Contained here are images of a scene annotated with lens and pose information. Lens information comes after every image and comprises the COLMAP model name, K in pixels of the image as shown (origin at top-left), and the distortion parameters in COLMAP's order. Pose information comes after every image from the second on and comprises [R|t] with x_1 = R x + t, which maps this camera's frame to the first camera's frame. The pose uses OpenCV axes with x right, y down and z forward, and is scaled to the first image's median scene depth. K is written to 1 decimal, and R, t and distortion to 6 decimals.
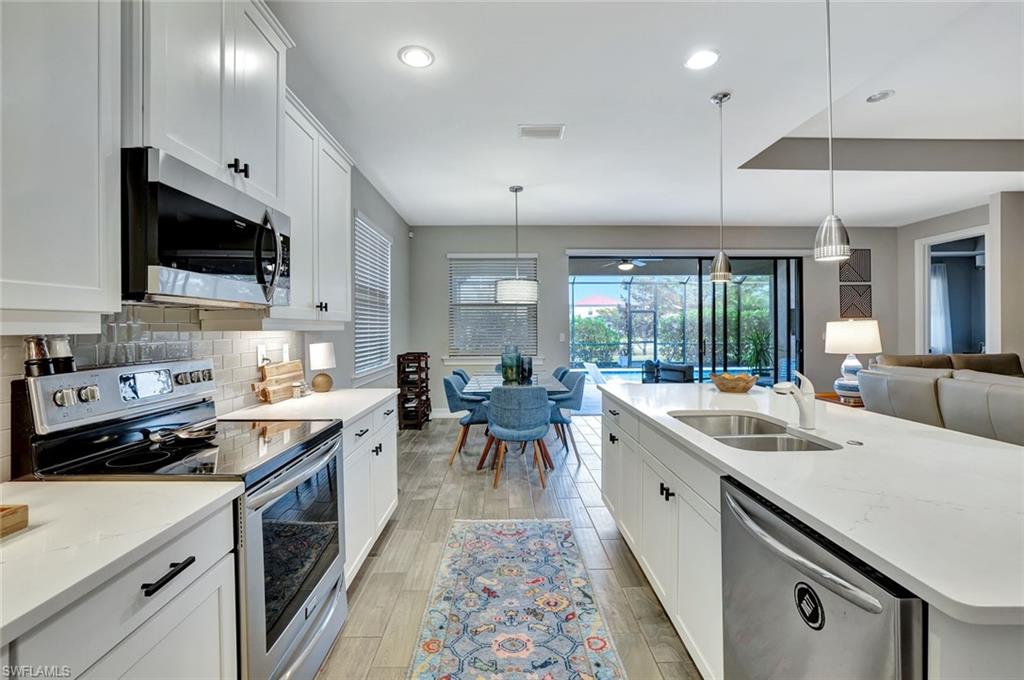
lens RADIAL K [[452.3, 0, 512.5], [0, 452.3, 329.6], [0, 0, 1]] dist [-0.003078, 0.000034]
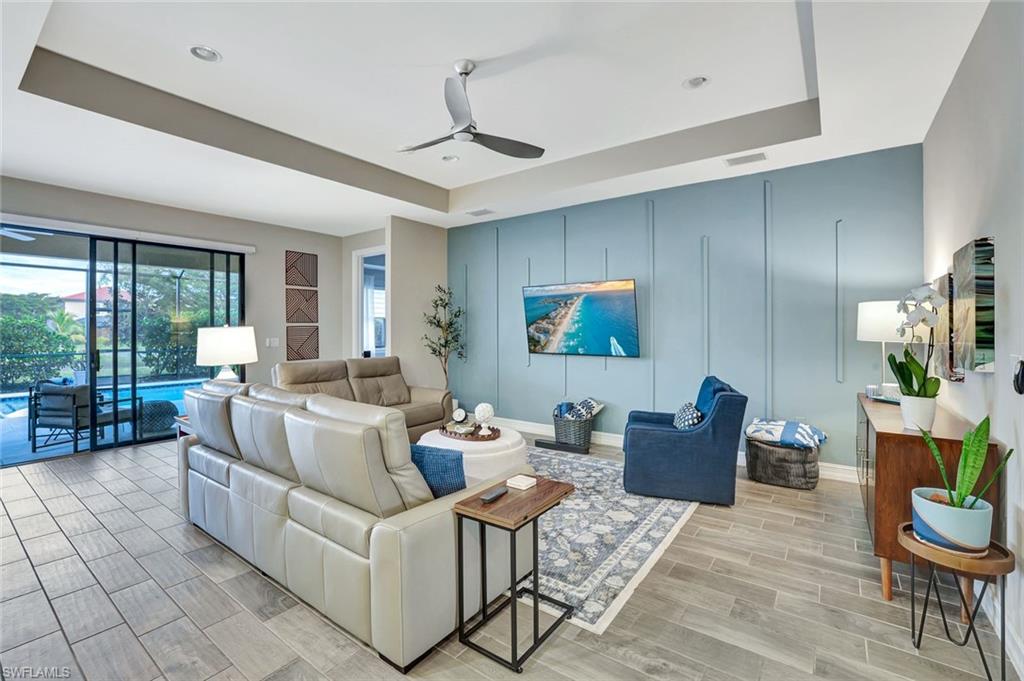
lens RADIAL K [[452.3, 0, 512.5], [0, 452.3, 330.1], [0, 0, 1]] dist [-0.003078, 0.000034]
pose [[0.630981, 0.002918, 0.775793, 0.286006], [0.000971, 0.999989, -0.004550, -0.005552], [-0.775797, 0.003625, 0.630972, 0.026987]]
